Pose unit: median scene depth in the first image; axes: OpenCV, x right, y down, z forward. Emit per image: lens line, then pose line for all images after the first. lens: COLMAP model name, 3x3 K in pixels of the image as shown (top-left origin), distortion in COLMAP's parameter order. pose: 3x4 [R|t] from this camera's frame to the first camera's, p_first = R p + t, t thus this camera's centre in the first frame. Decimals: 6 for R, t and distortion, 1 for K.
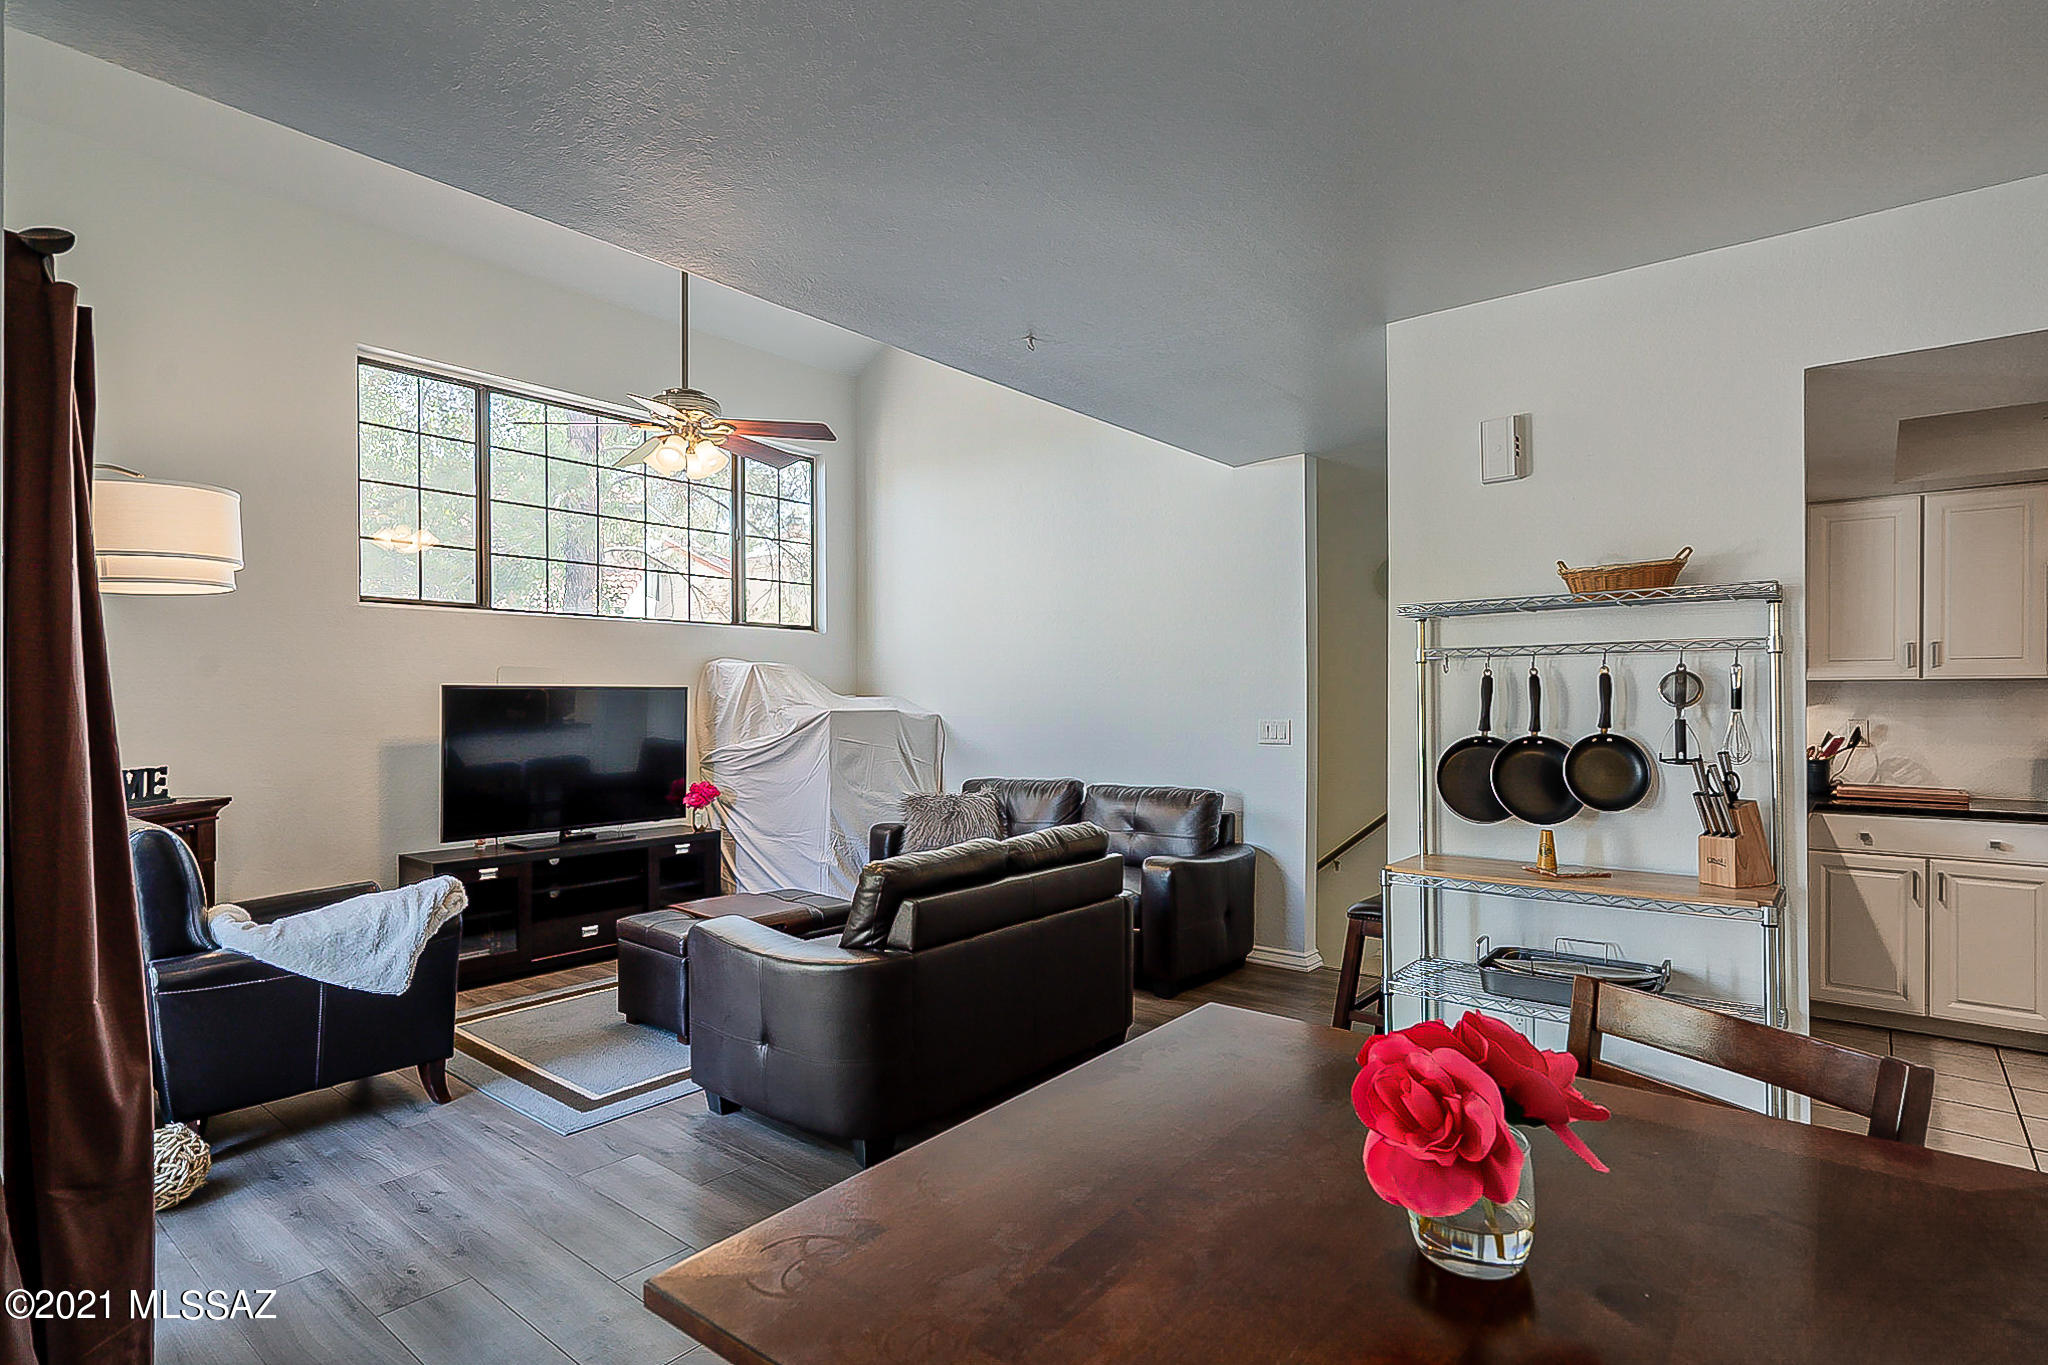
lens RADIAL K [[1040.7, 0, 1030.1], [0, 1040.7, 693.7], [0, 0, 1]] dist [0.004419, -0.001274]
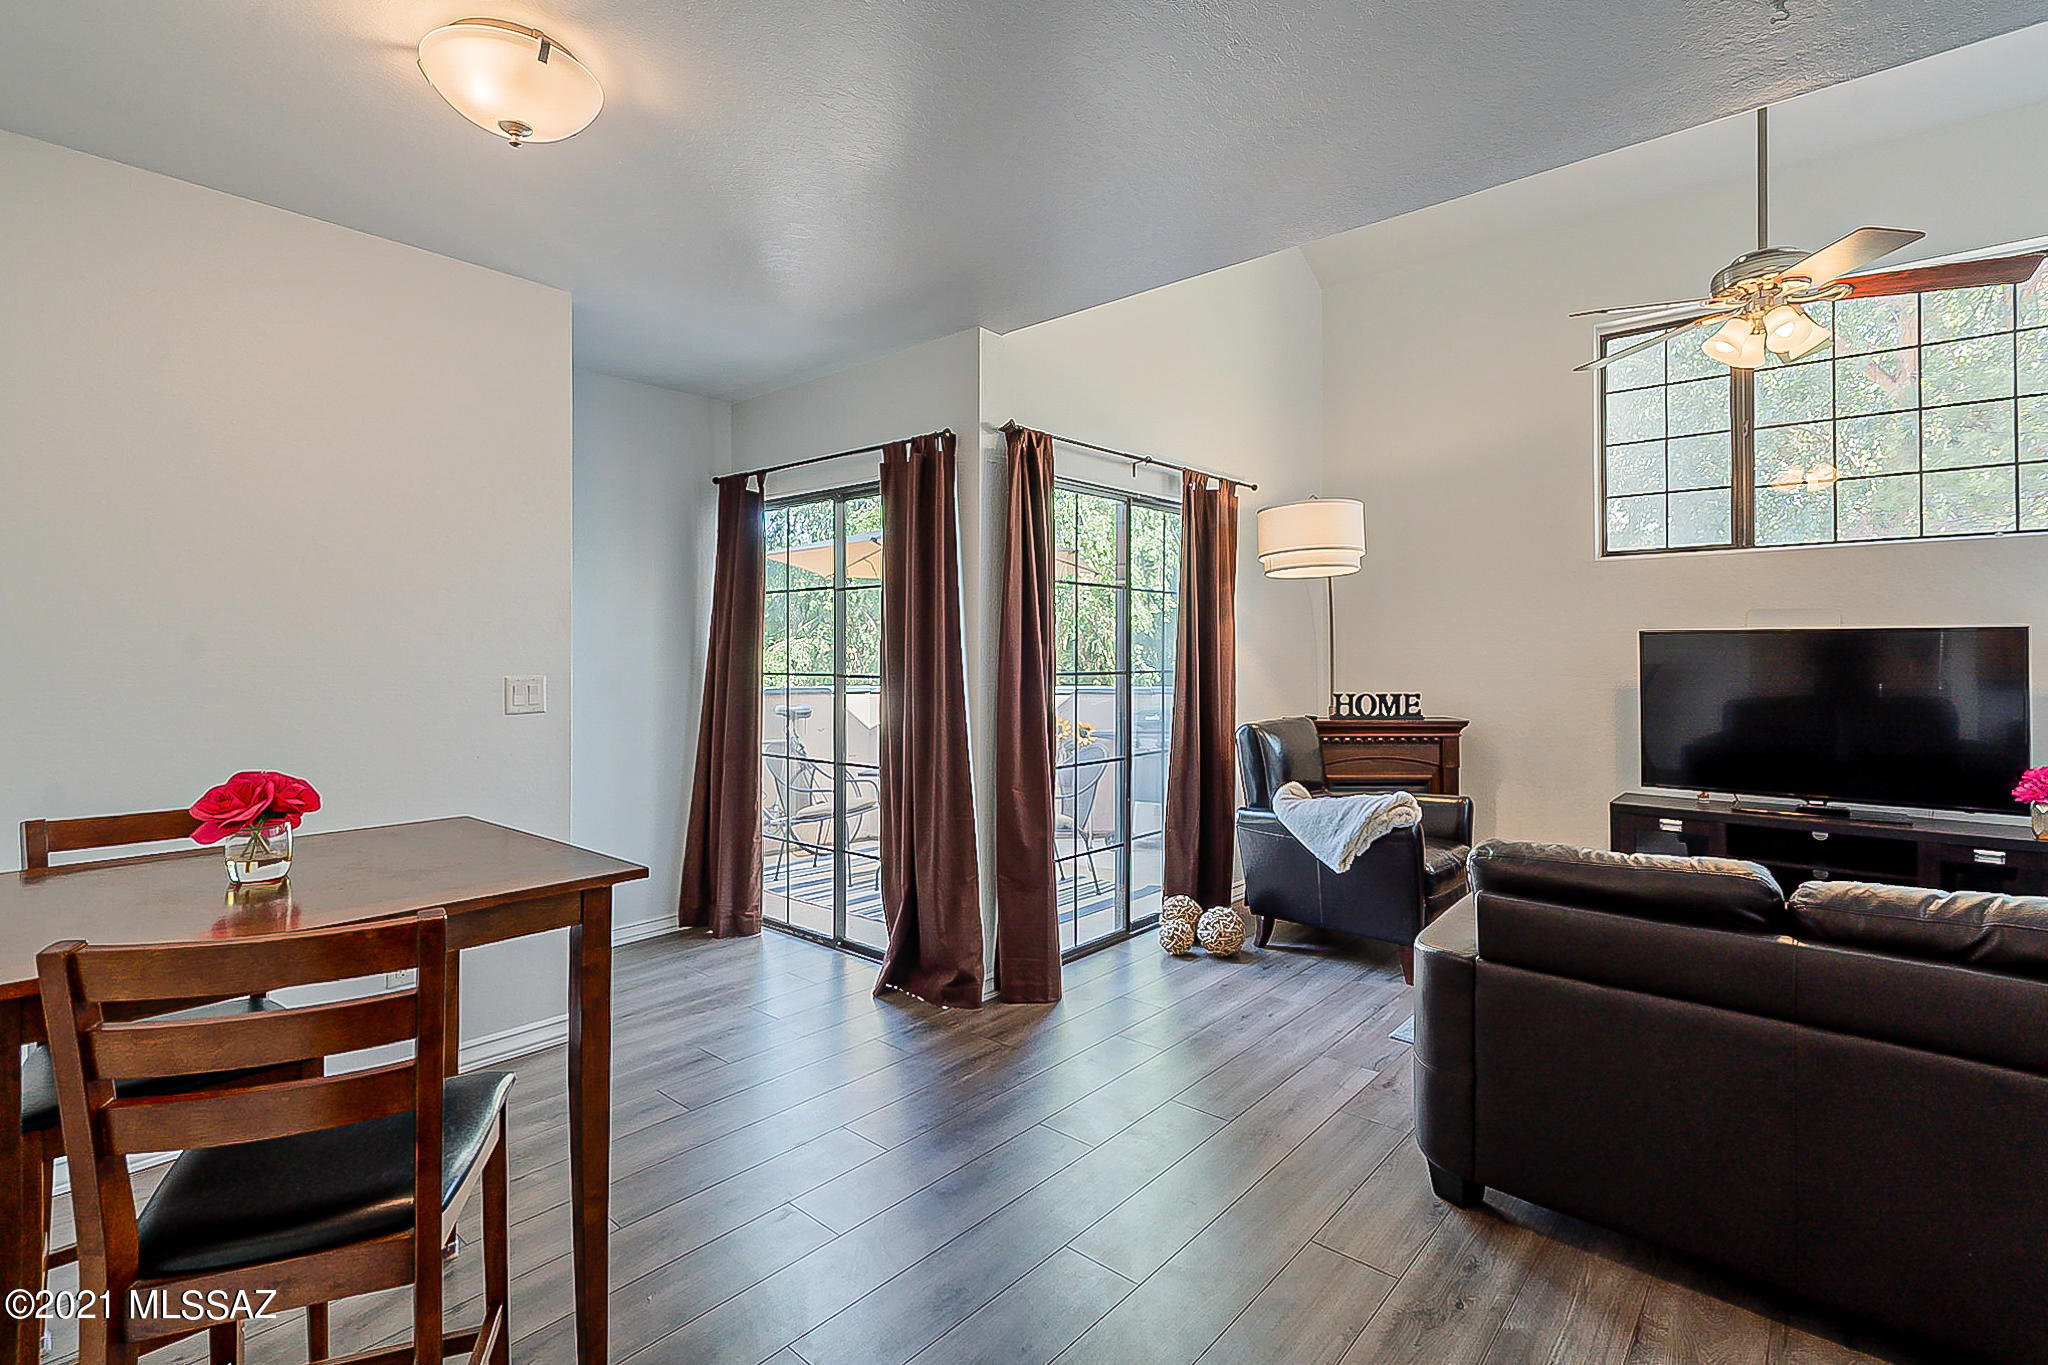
lens RADIAL K [[940.7, 0, 1037.7], [0, 940.7, 648.2], [0, 0, 1]] dist [0.001012, 0.000600]
pose [[-0.033646, -0.004136, -0.999425, 0.351586], [0.003594, 0.999984, -0.004259, 0.009728], [0.999427, -0.003735, -0.033631, 0.414565]]
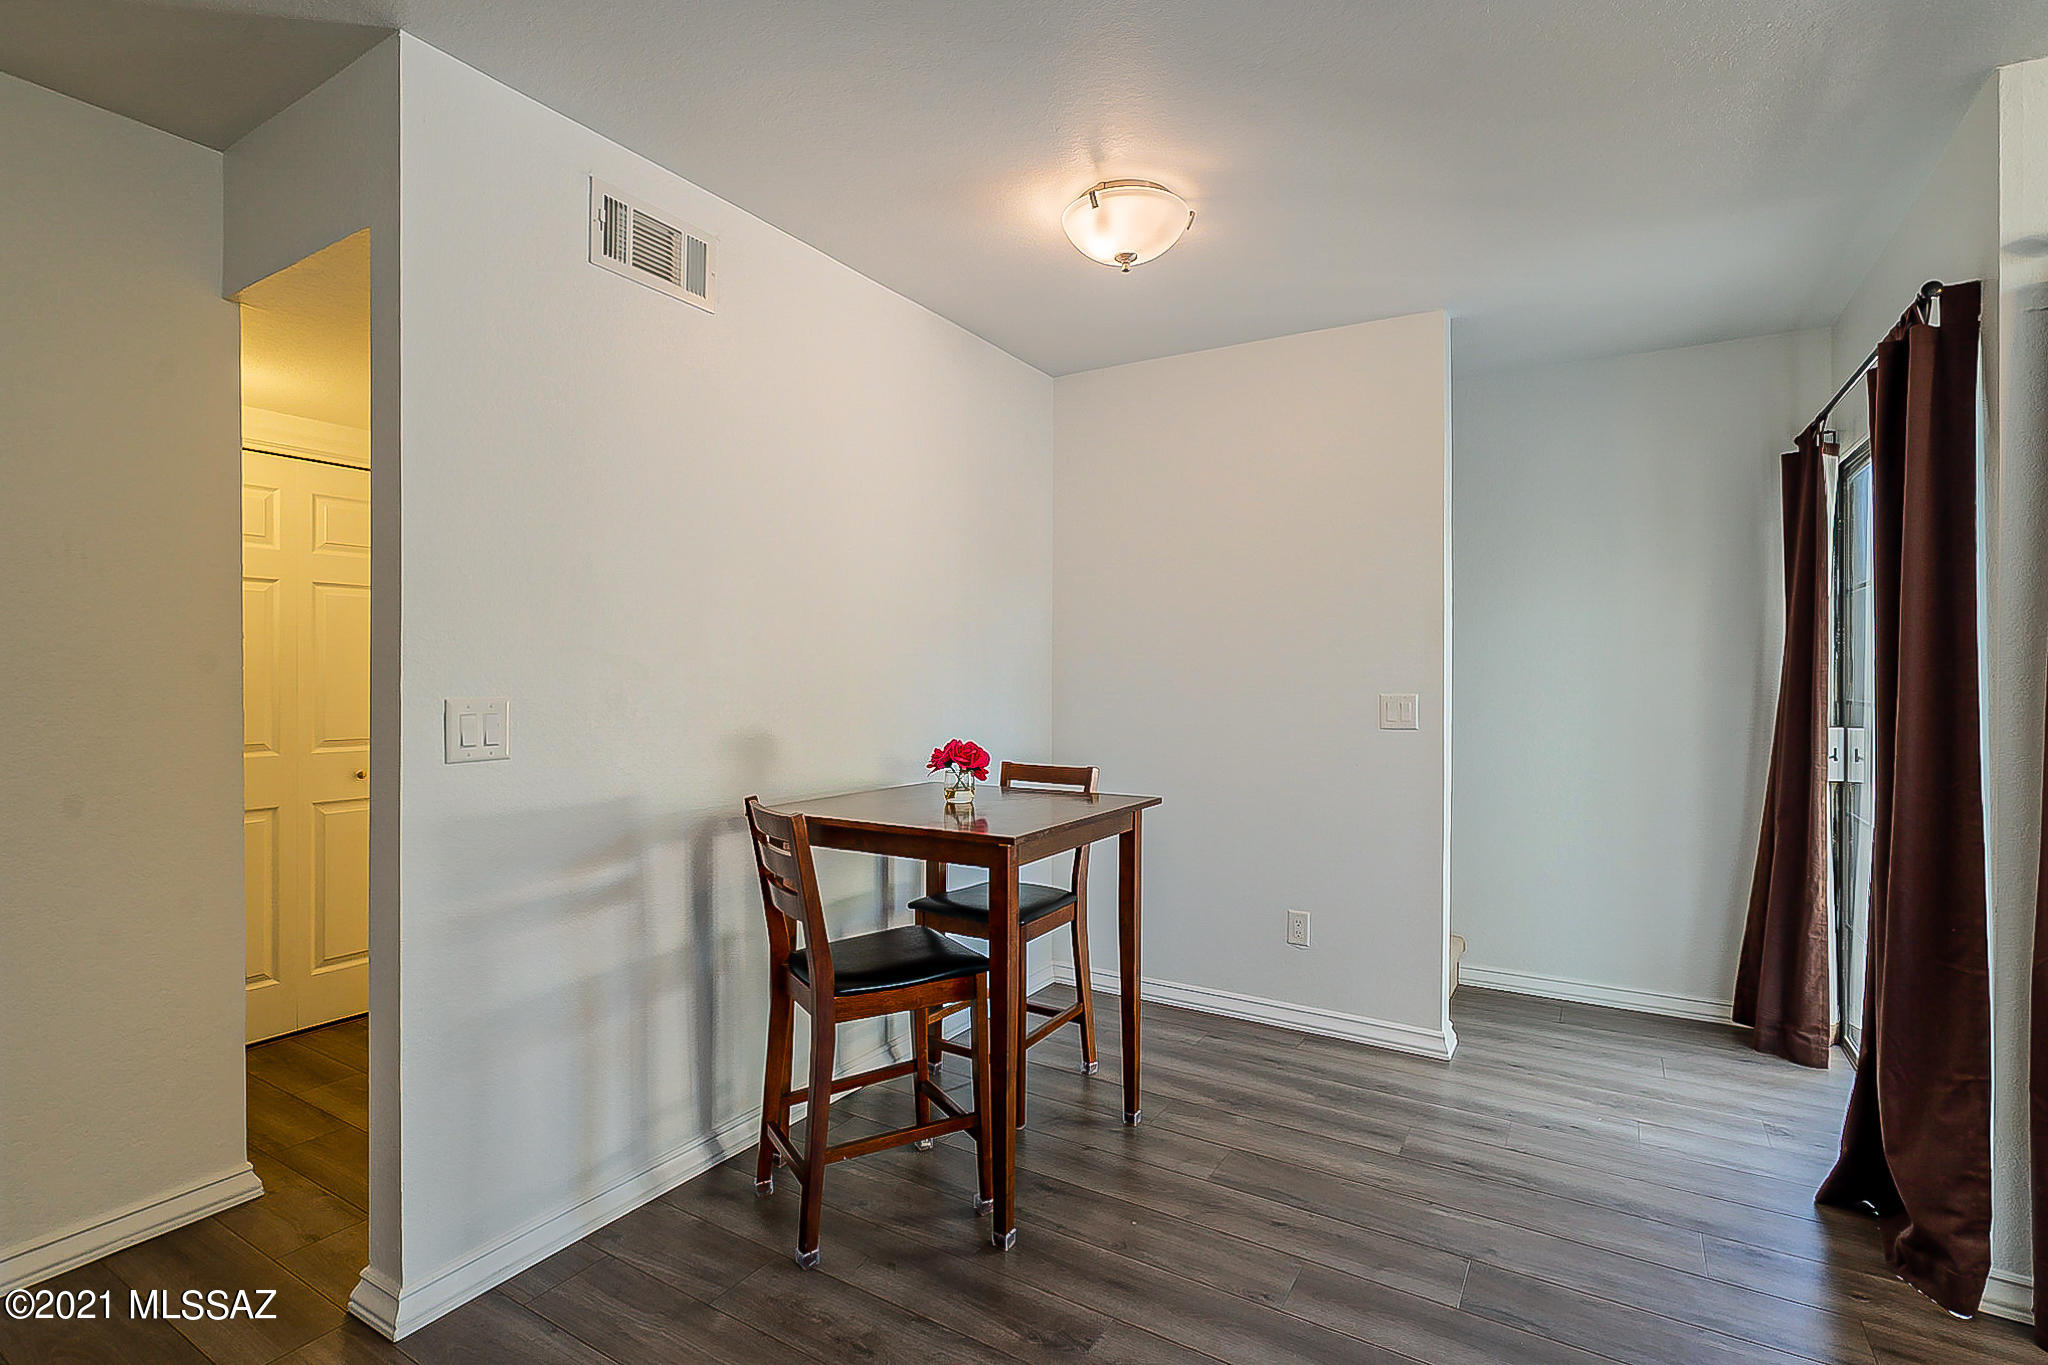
lens RADIAL K [[954.6, 0, 1031.6], [0, 954.6, 673.4], [0, 0, 1]] dist [-0.000078, 0.000487]
pose [[-0.990897, -0.002365, -0.134604, 0.095945], [-0.002067, 0.999995, -0.002347, 0.011984], [0.134609, -0.002048, -0.990897, 0.672399]]
